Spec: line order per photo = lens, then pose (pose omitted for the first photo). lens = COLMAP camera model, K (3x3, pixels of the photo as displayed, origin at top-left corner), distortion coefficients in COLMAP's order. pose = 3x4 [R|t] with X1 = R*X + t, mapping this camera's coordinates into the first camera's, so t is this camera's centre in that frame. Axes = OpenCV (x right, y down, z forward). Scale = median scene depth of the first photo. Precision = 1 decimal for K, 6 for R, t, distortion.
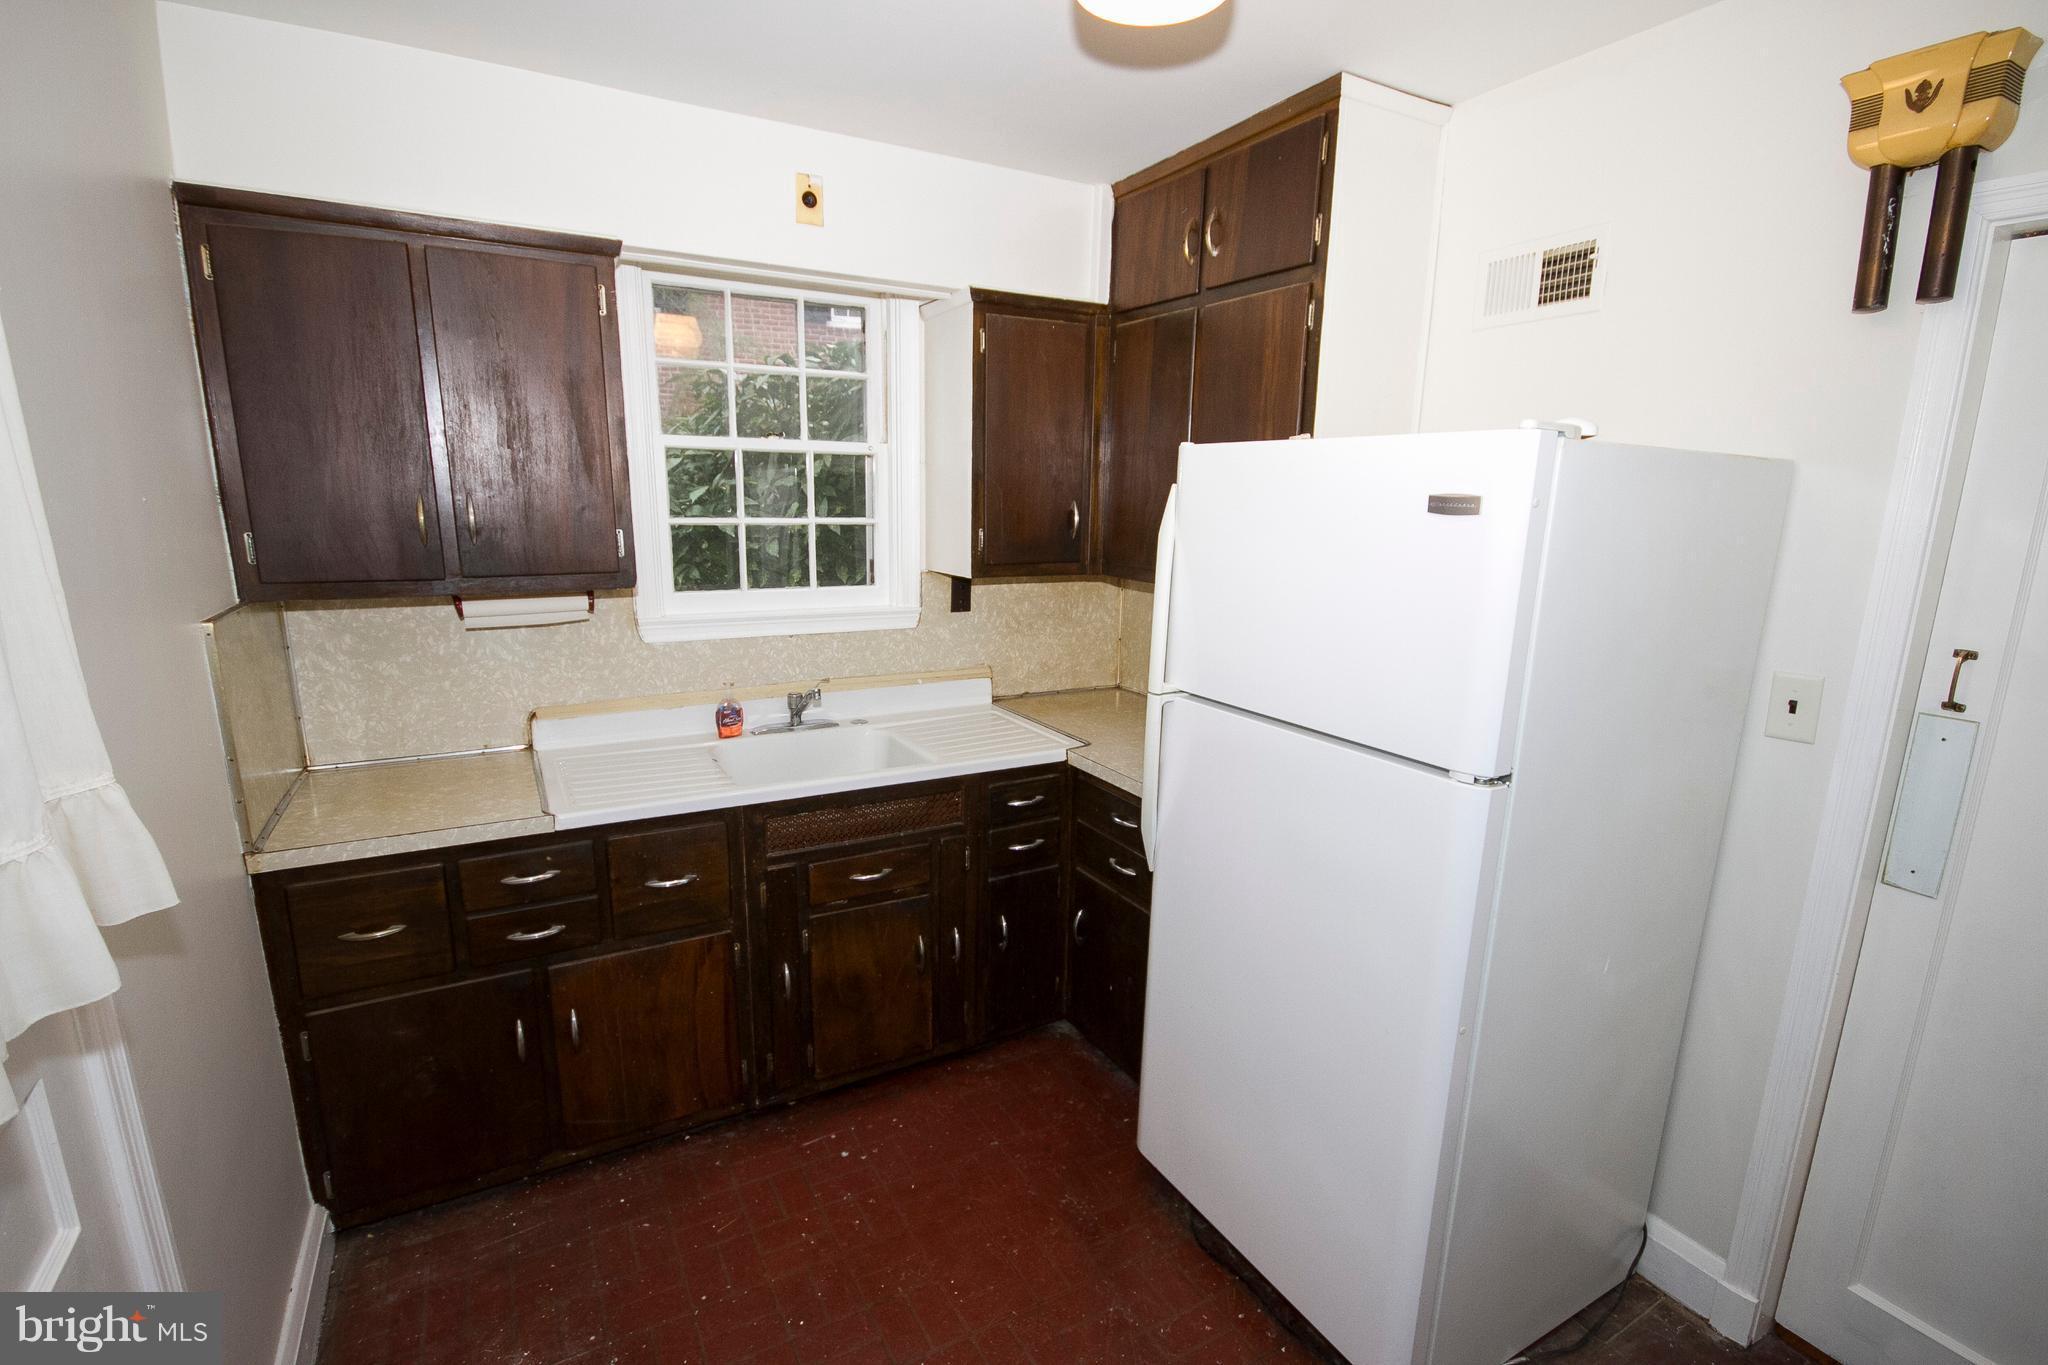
lens RADIAL K [[982.8, 0, 1017.1], [0, 982.8, 707.3], [0, 0, 1]] dist [-0.011616, -0.001285]
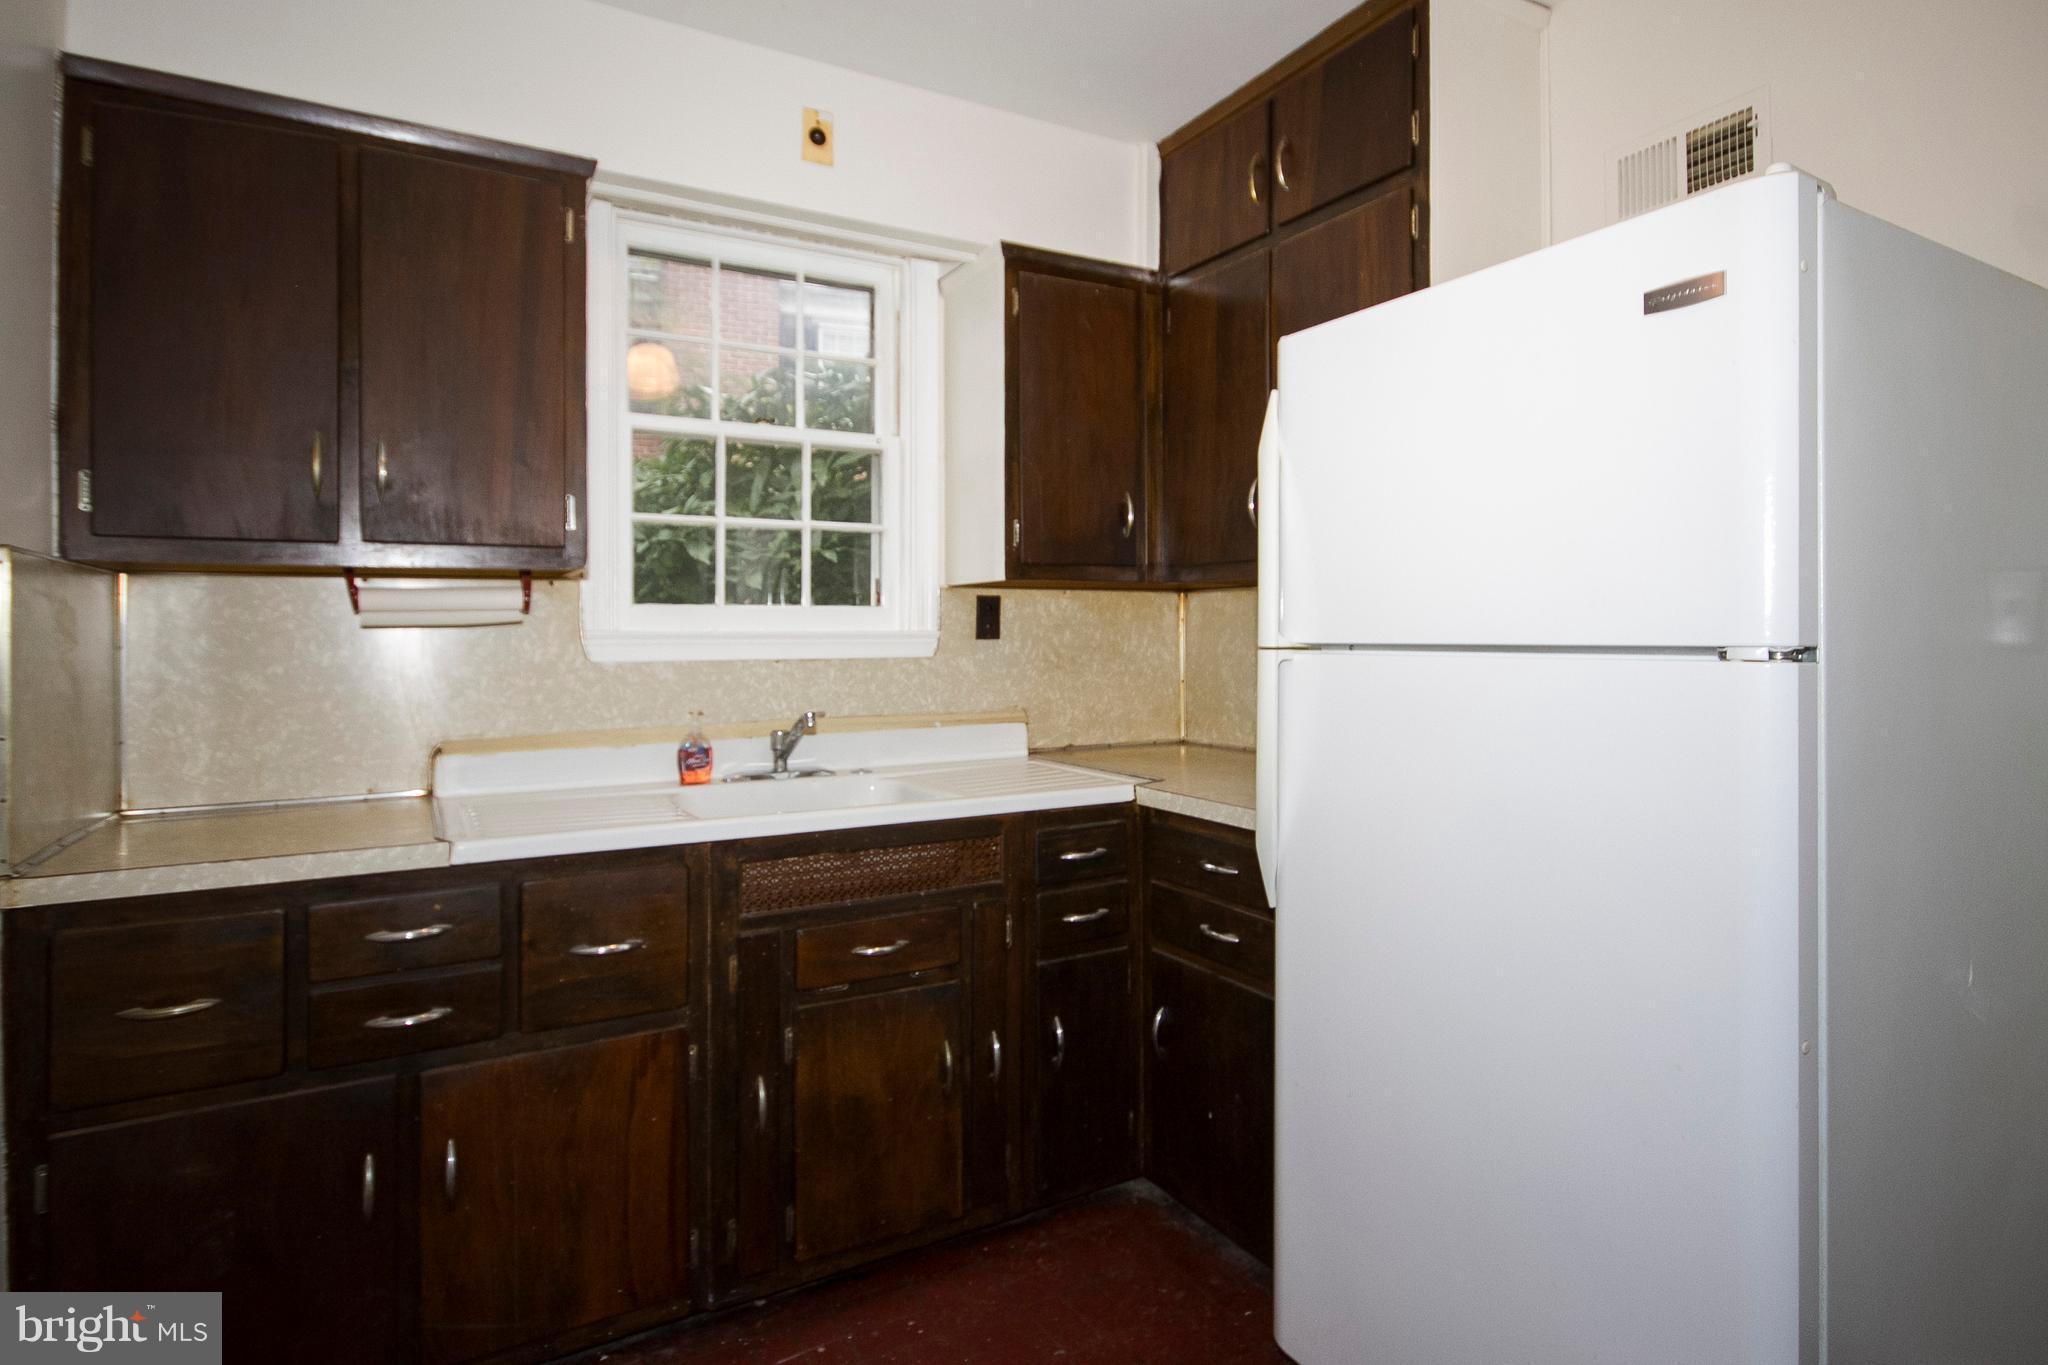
lens RADIAL K [[1129.6, 0, 1035.4], [0, 1129.6, 615.7], [0, 0, 1]] dist [0.002169, -0.003907]
pose [[0.999705, -0.019170, 0.014946, -0.039250], [0.022112, 0.972569, -0.231563, 0.122009], [-0.010097, 0.231825, 0.972705, 0.114299]]
